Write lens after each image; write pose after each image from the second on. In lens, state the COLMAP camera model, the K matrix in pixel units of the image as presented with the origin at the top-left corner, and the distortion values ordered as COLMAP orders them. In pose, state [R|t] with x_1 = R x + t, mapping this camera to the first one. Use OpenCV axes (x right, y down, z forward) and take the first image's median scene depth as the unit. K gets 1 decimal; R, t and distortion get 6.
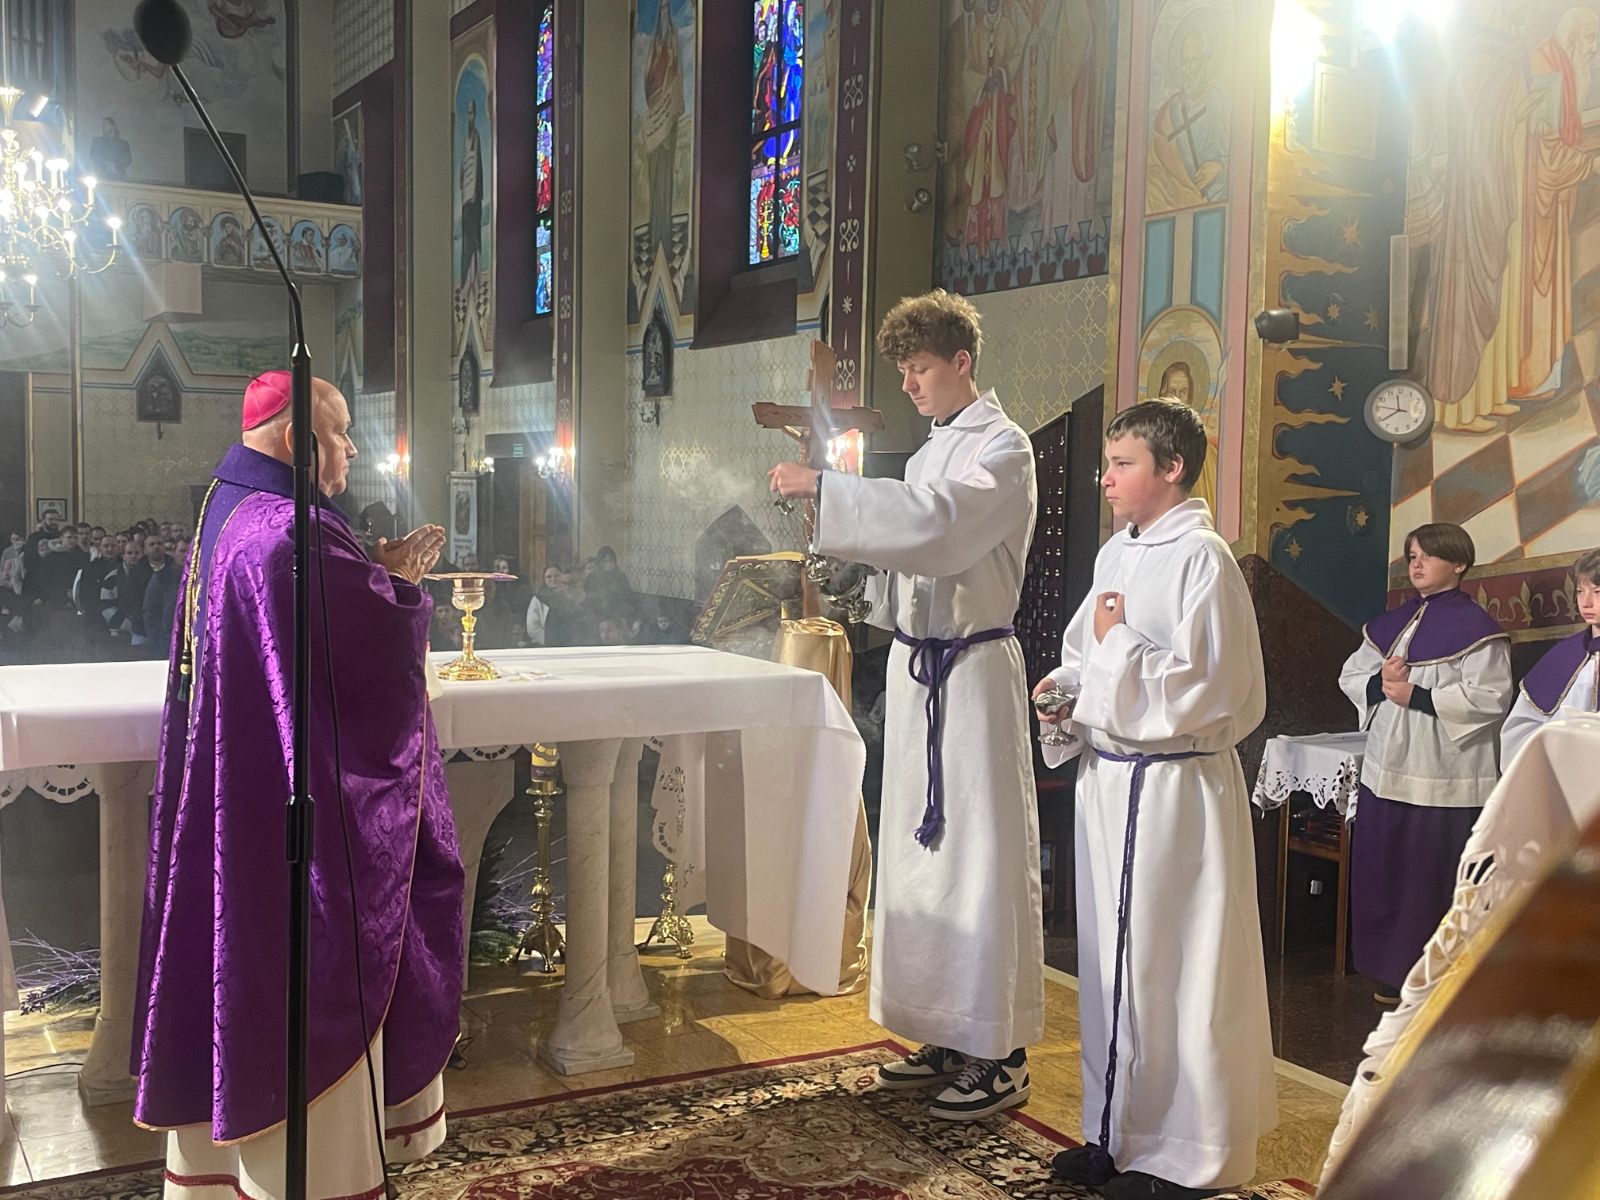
lens RADIAL K [[1685.1, 0, 800.4], [0, 1685.1, 597.9], [0, 0, 1]] dist [0.068869, 0.000000]
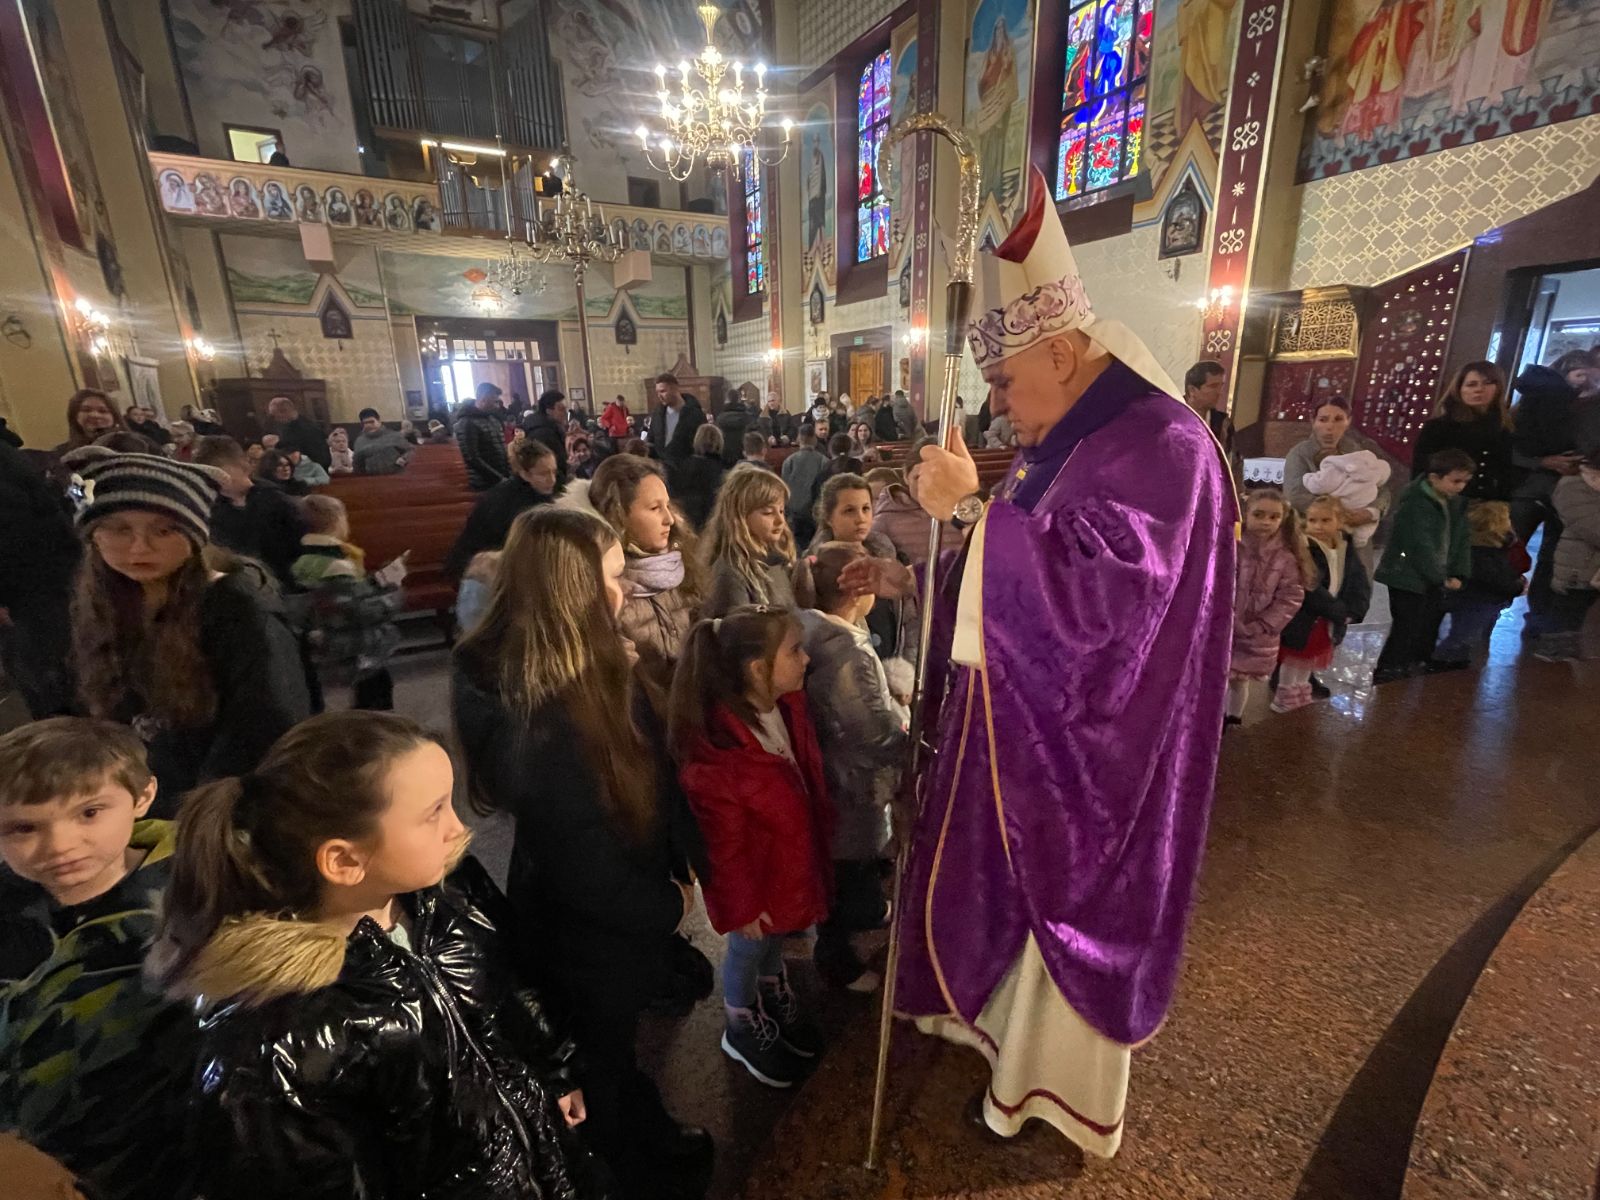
lens RADIAL K [[706.2, 0, 799.4], [0, 706.2, 596.9], [0, 0, 1]] dist [-0.002895, -0.000951]
pose [[0.999244, -0.031722, -0.022470, -0.274046], [0.035762, 0.976740, 0.211422, 0.021790], [0.015241, -0.212066, 0.977137, 0.257029]]
